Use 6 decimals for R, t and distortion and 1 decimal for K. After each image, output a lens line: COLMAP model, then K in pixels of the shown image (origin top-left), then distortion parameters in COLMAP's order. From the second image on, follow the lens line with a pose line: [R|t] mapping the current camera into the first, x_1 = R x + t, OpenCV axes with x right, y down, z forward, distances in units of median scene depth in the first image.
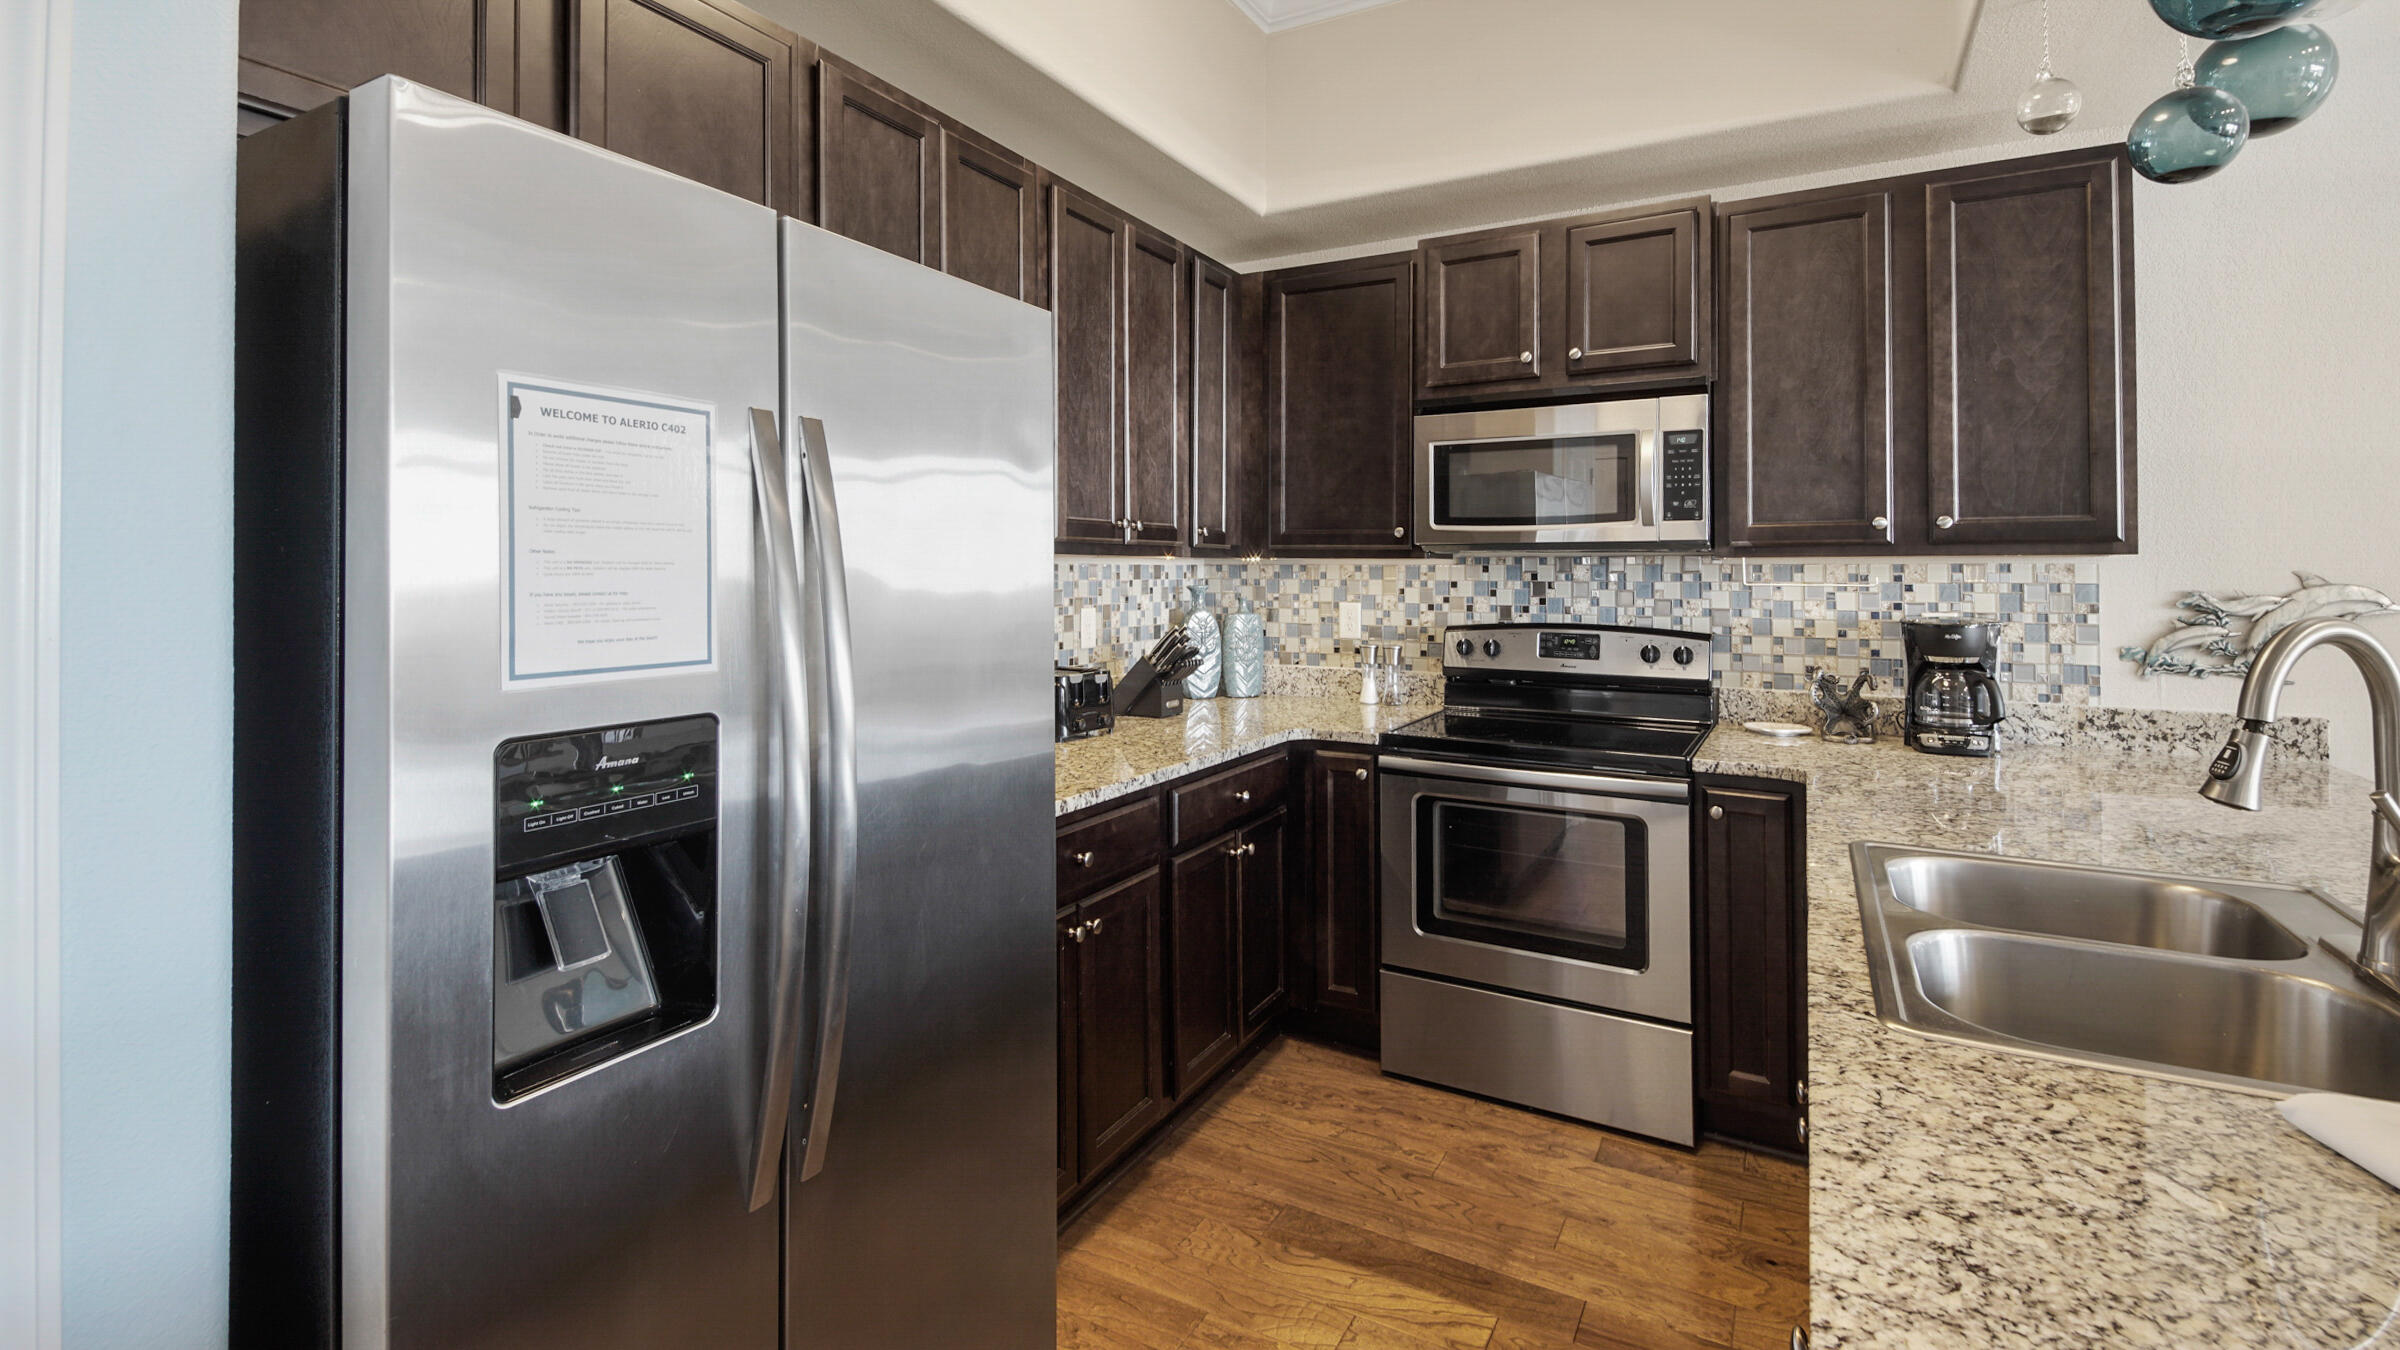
lens RADIAL K [[1074.9, 0, 1196.1], [0, 1074.9, 567.2], [0, 0, 1]] dist [0.000689, 0.000064]
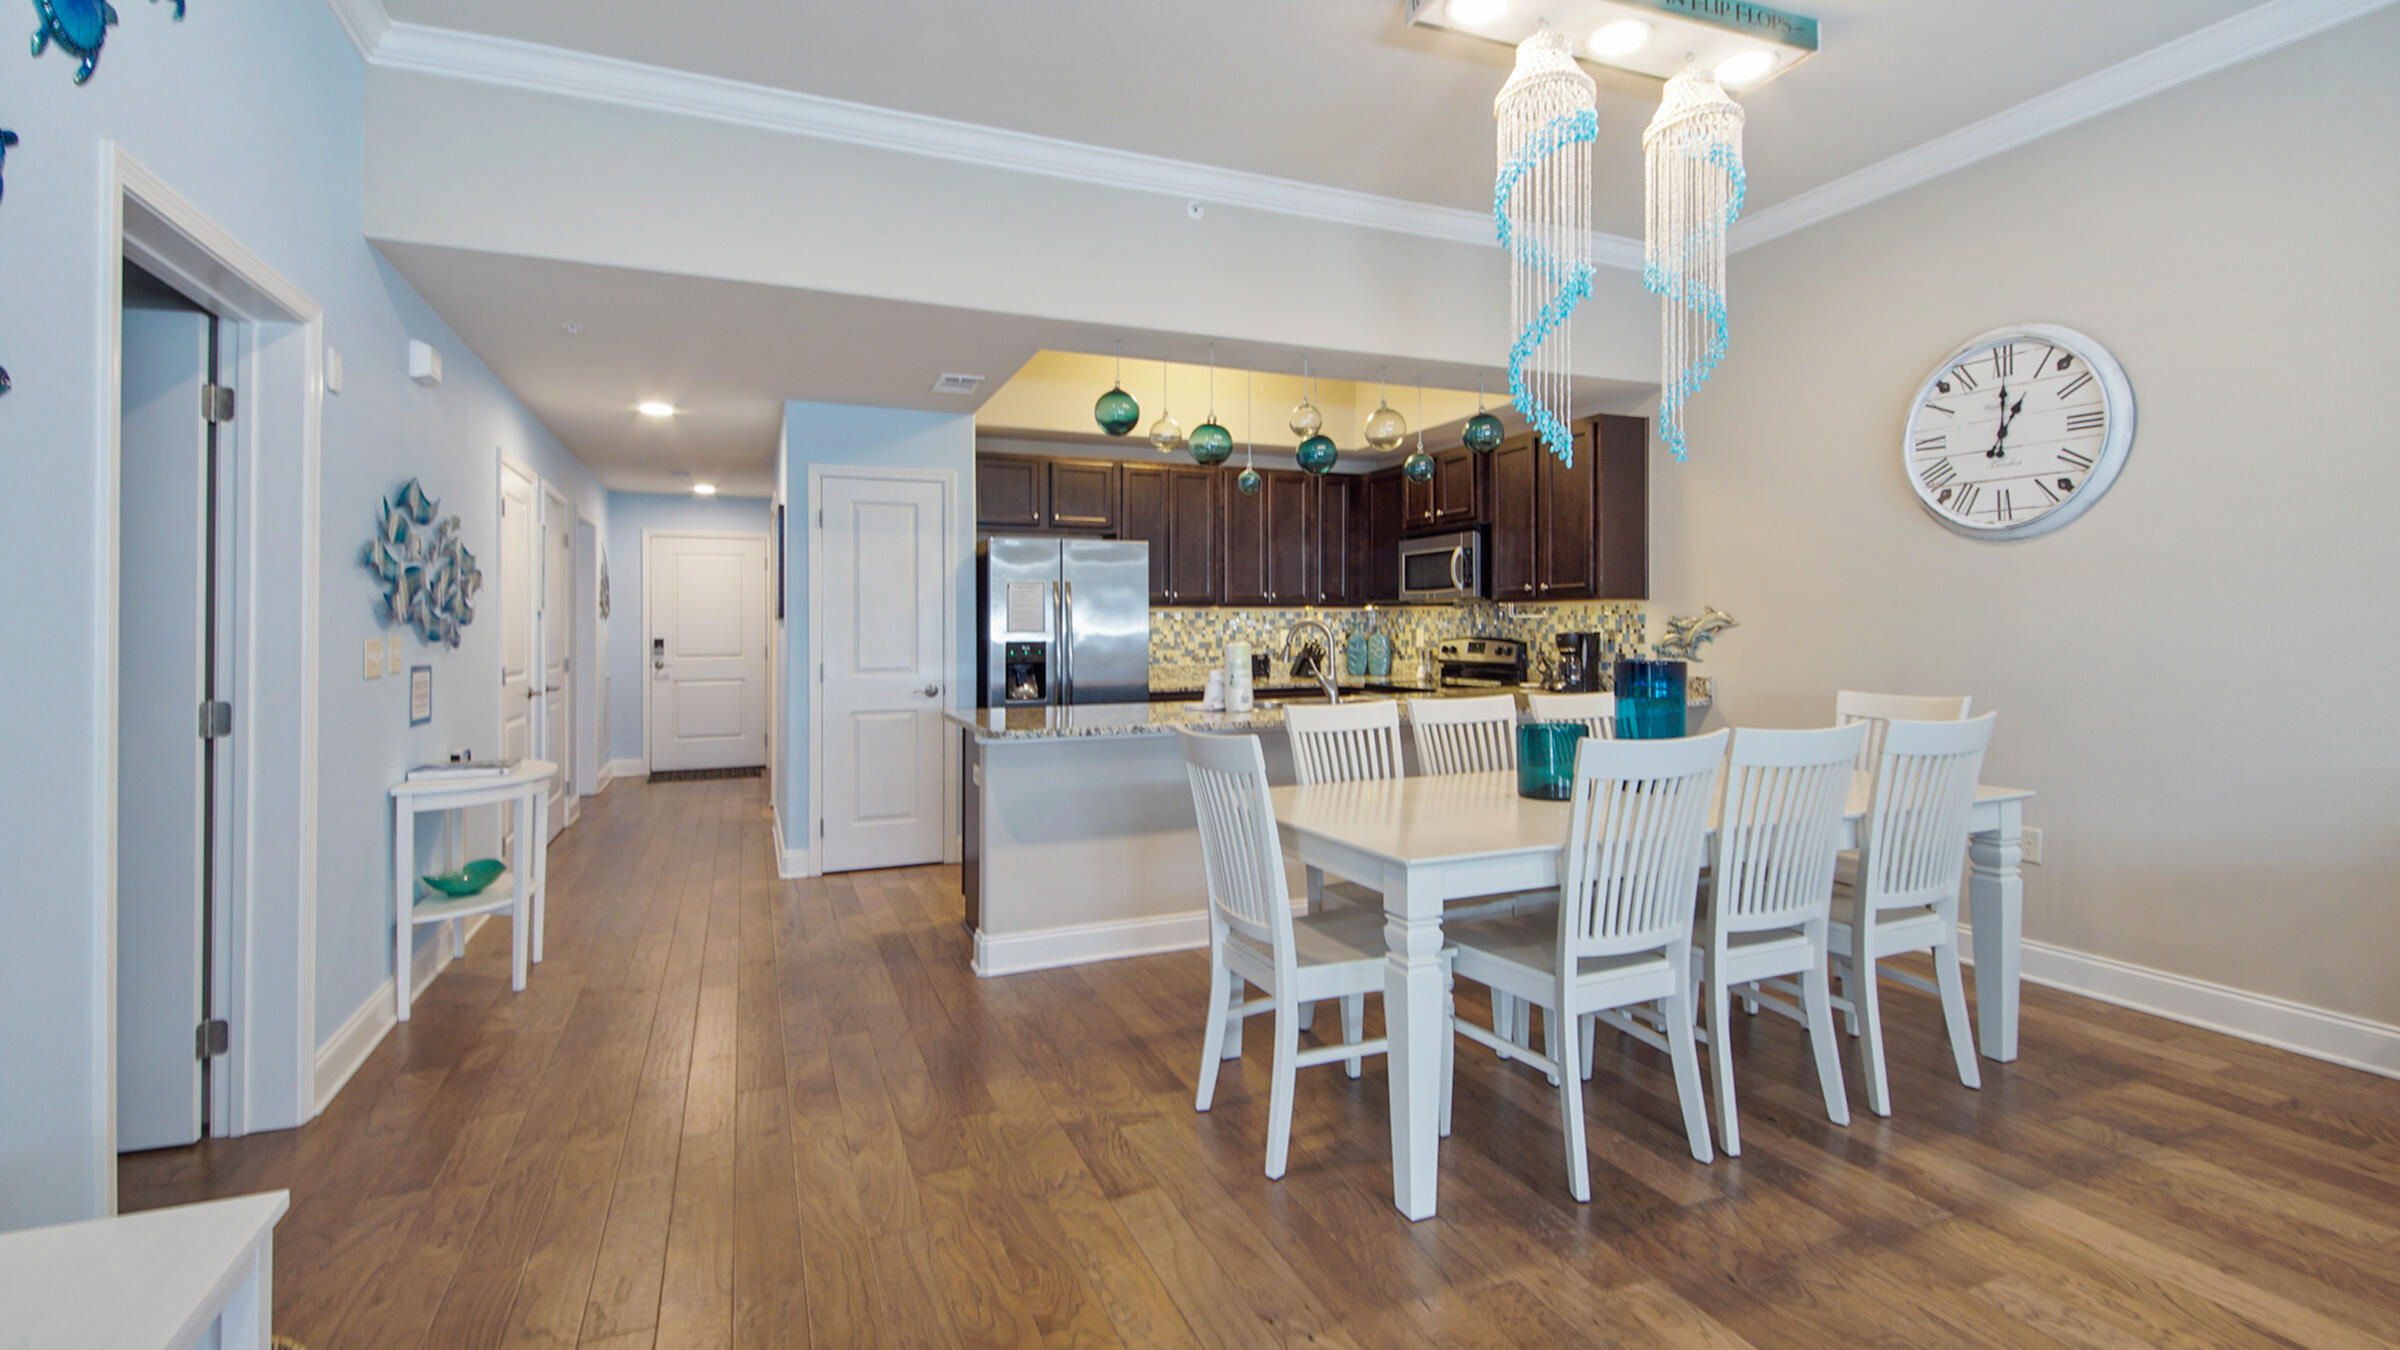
lens RADIAL K [[1096.3, 0, 1201.2], [0, 1096.3, 635.4], [0, 0, 1]] dist [-0.000175, -0.000185]
pose [[0.792213, -0.002180, -0.610241, 1.271292], [0.011994, 0.999856, 0.011999, 0.018518], [0.610127, -0.016825, 0.792125, -1.026097]]
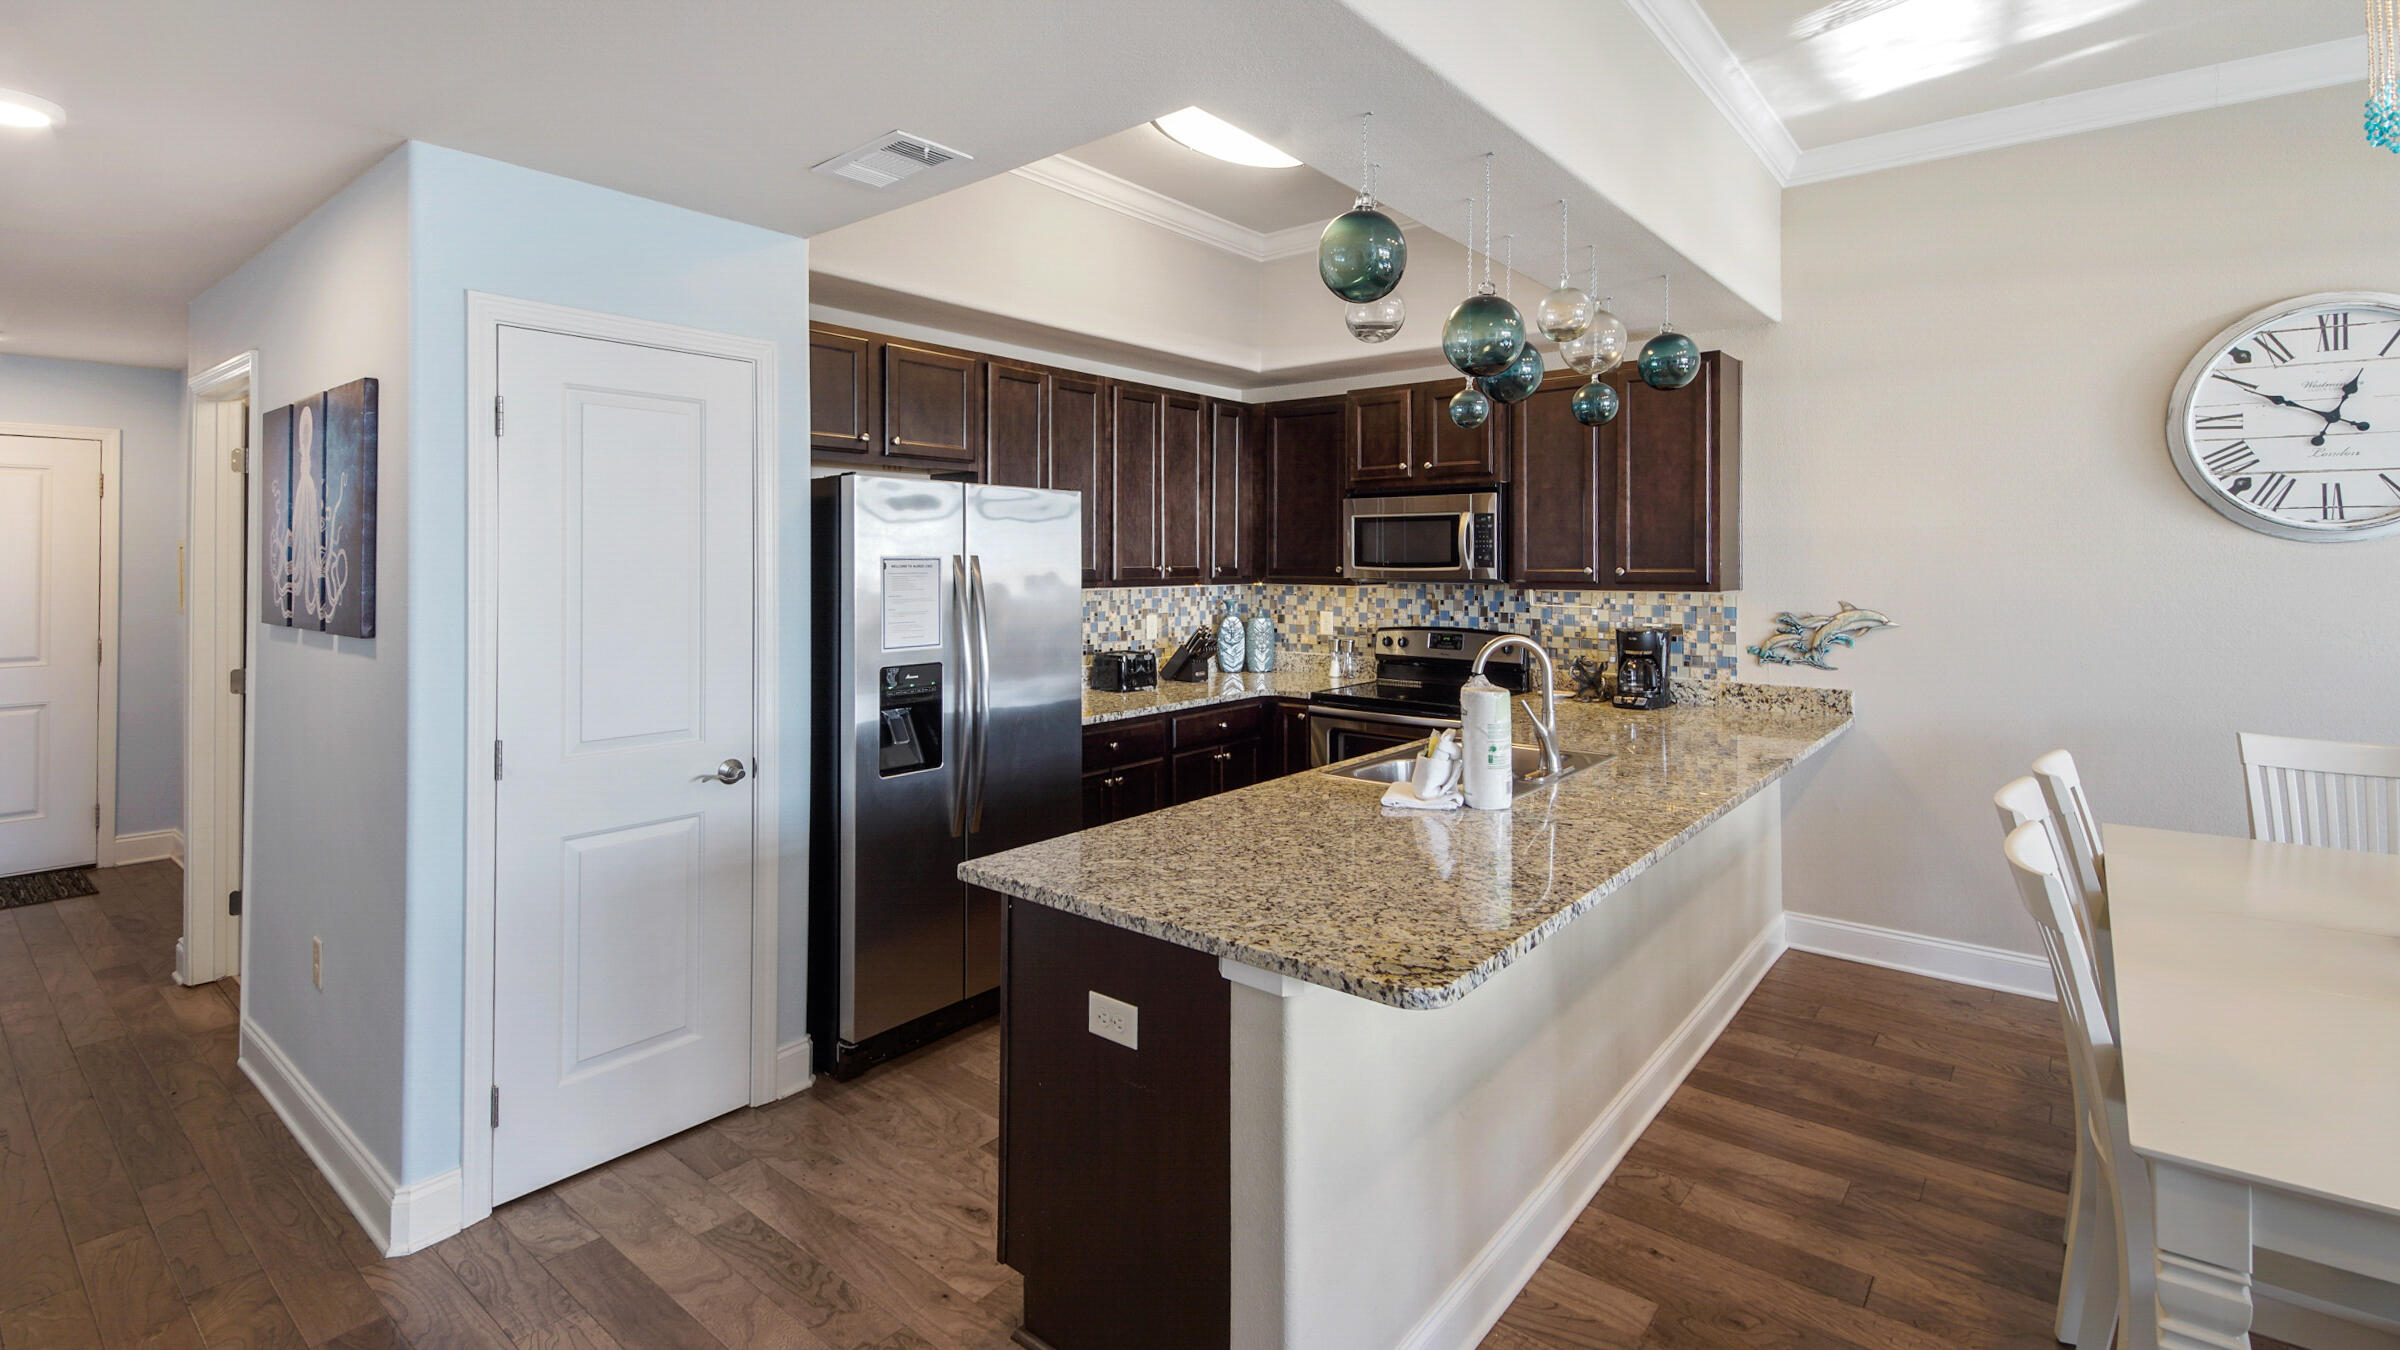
lens RADIAL K [[1082.7, 0, 1213.6], [0, 1082.7, 545.5], [0, 0, 1]] dist [-0.000793, -0.000277]
pose [[0.986045, -0.003830, -0.166434, 0.290758], [0.002357, 0.999956, -0.009044, -0.057685], [0.166461, 0.008526, 0.986011, -0.669507]]
